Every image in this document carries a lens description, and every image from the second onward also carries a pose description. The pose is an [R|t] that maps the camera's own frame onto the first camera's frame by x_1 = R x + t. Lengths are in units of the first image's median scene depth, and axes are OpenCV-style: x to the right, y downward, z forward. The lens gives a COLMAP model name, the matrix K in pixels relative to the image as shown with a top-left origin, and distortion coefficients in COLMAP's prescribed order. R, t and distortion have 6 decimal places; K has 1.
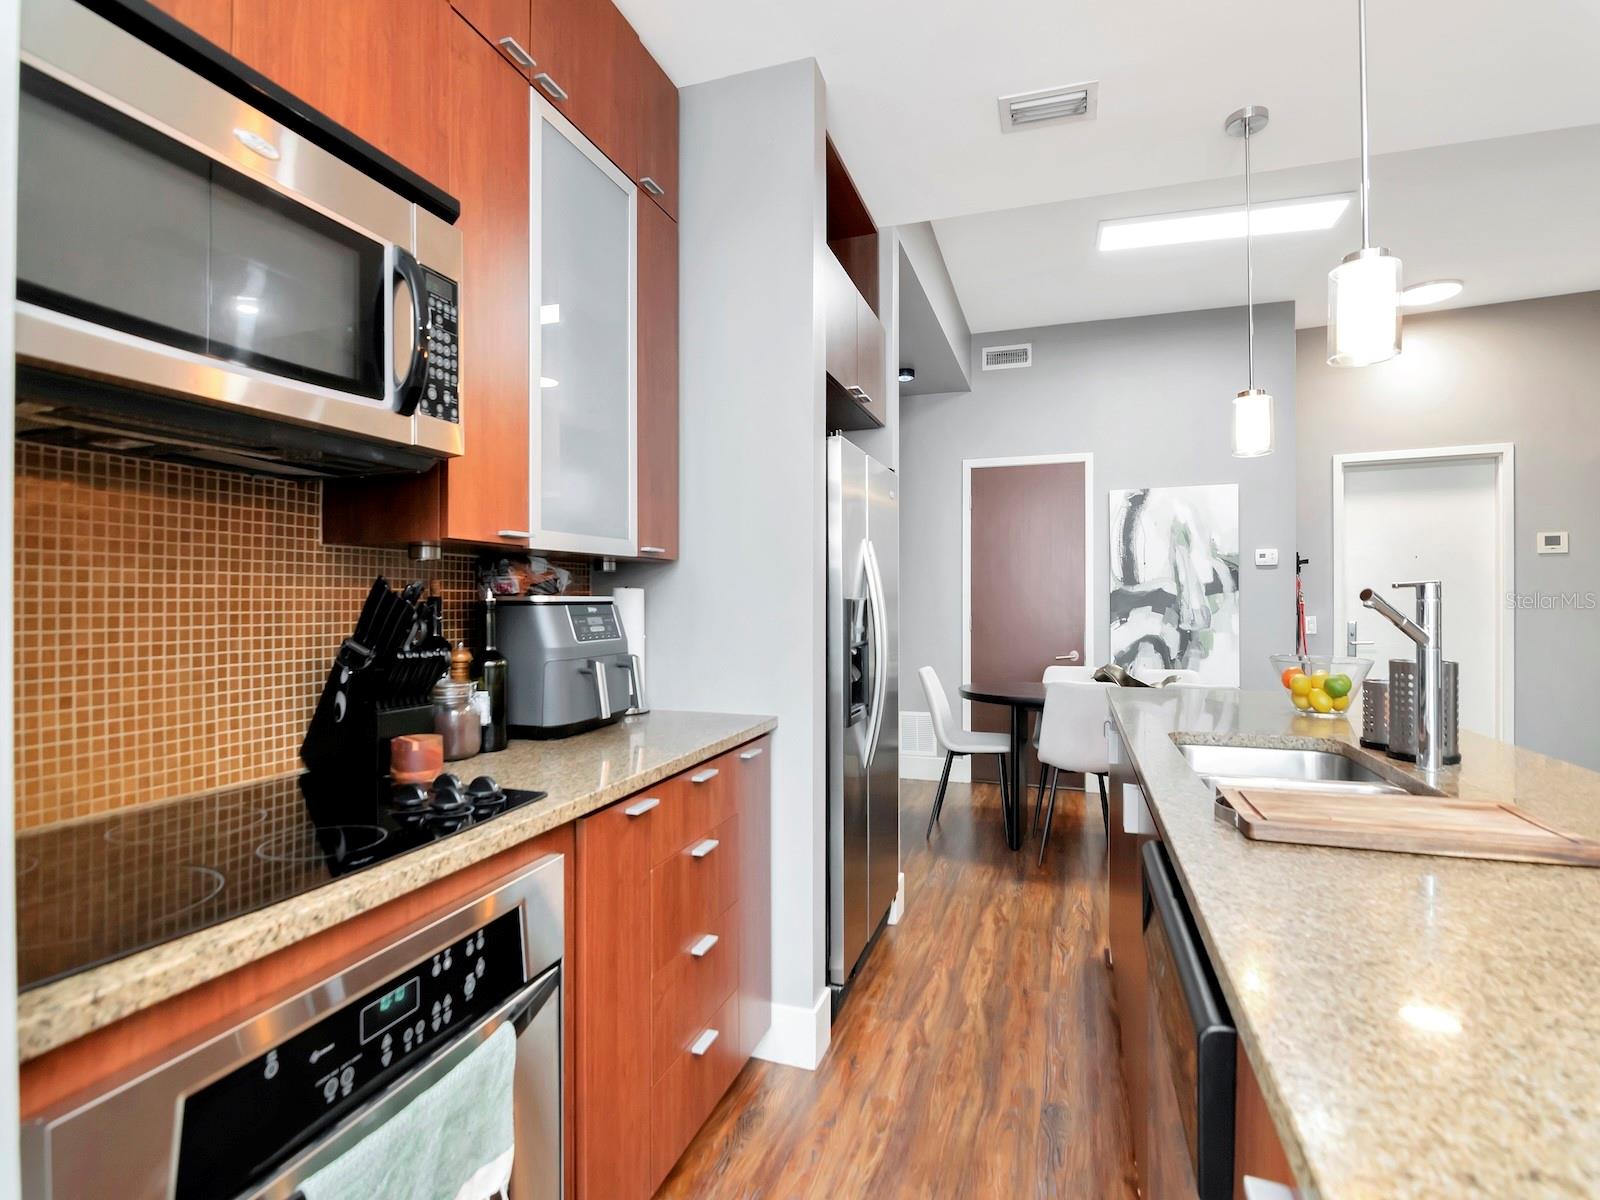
lens RADIAL K [[790.2, 0, 810.9], [0, 790.2, 597.4], [0, 0, 1]] dist [0.003553, -0.006585]
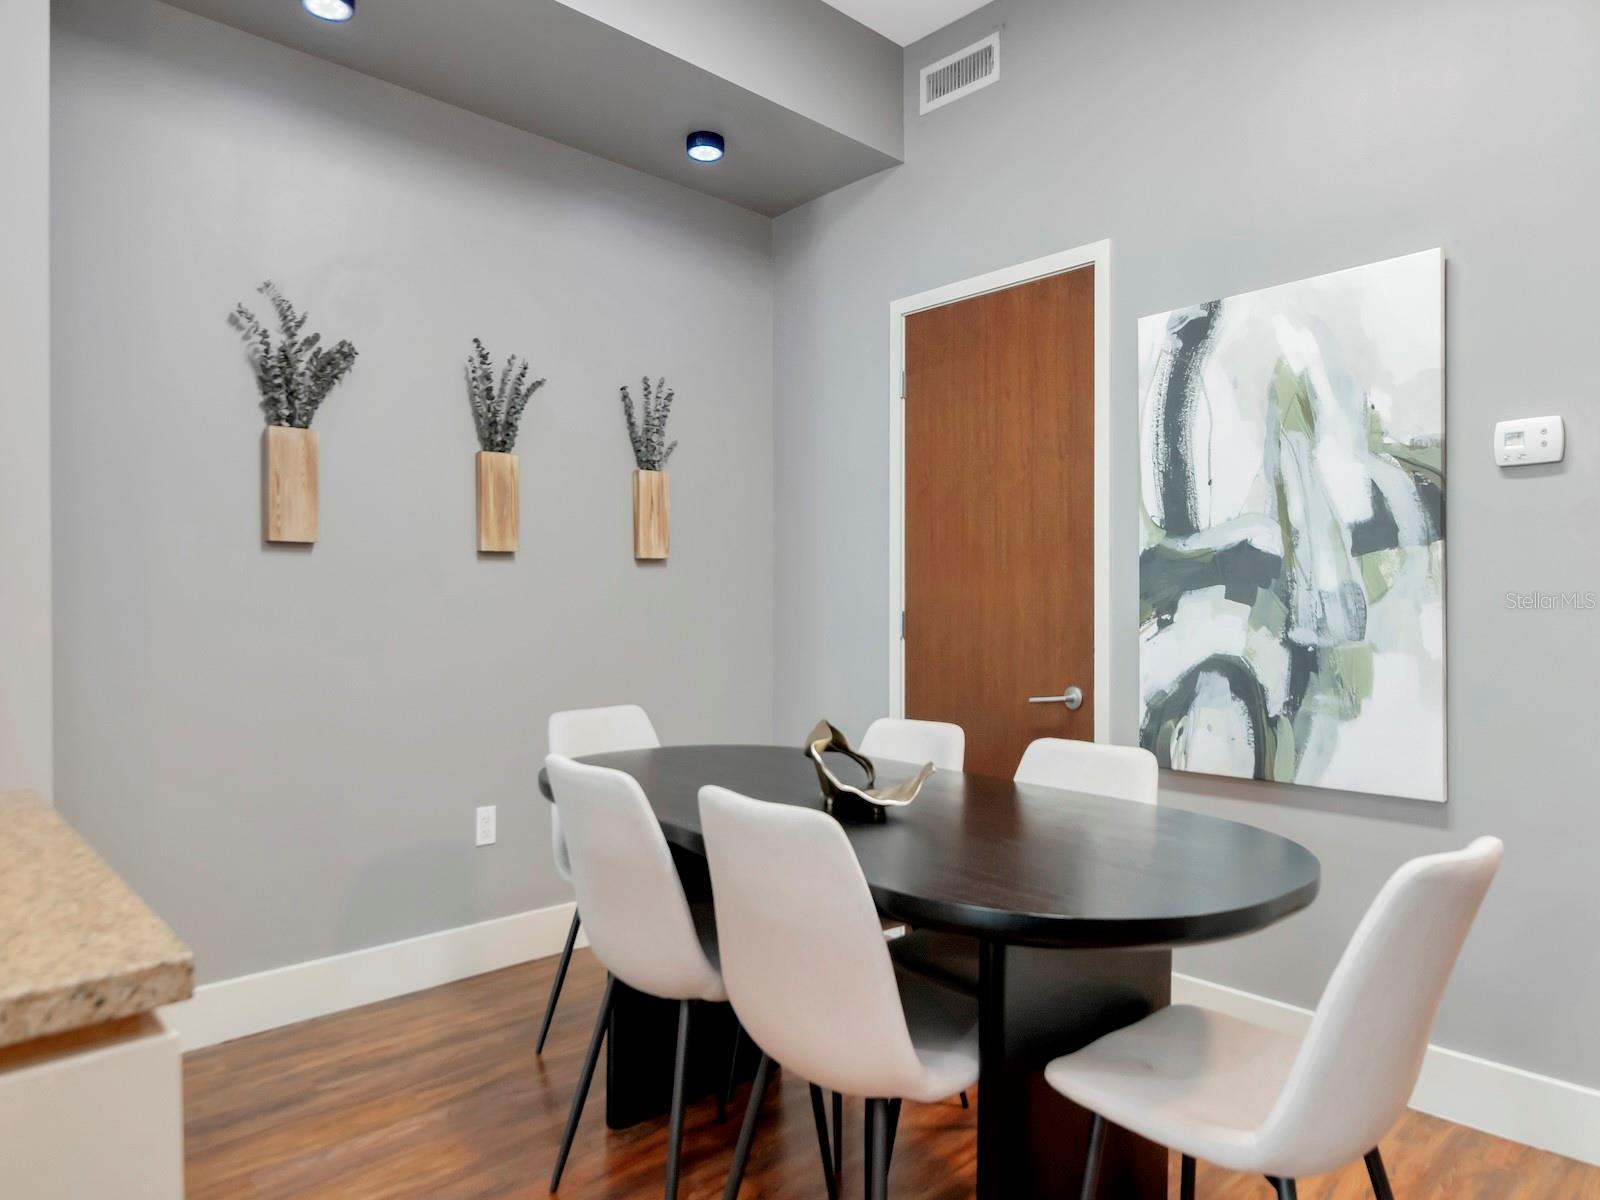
lens RADIAL K [[1001.3, 0, 804.3], [0, 1001.3, 612.9], [0, 0, 1]] dist [-0.003141, -0.003882]
pose [[0.879709, 0.005246, -0.475484, 1.053458], [0.000945, 0.999918, 0.012781, 0.040298], [0.475512, -0.011692, 0.879632, 0.951417]]
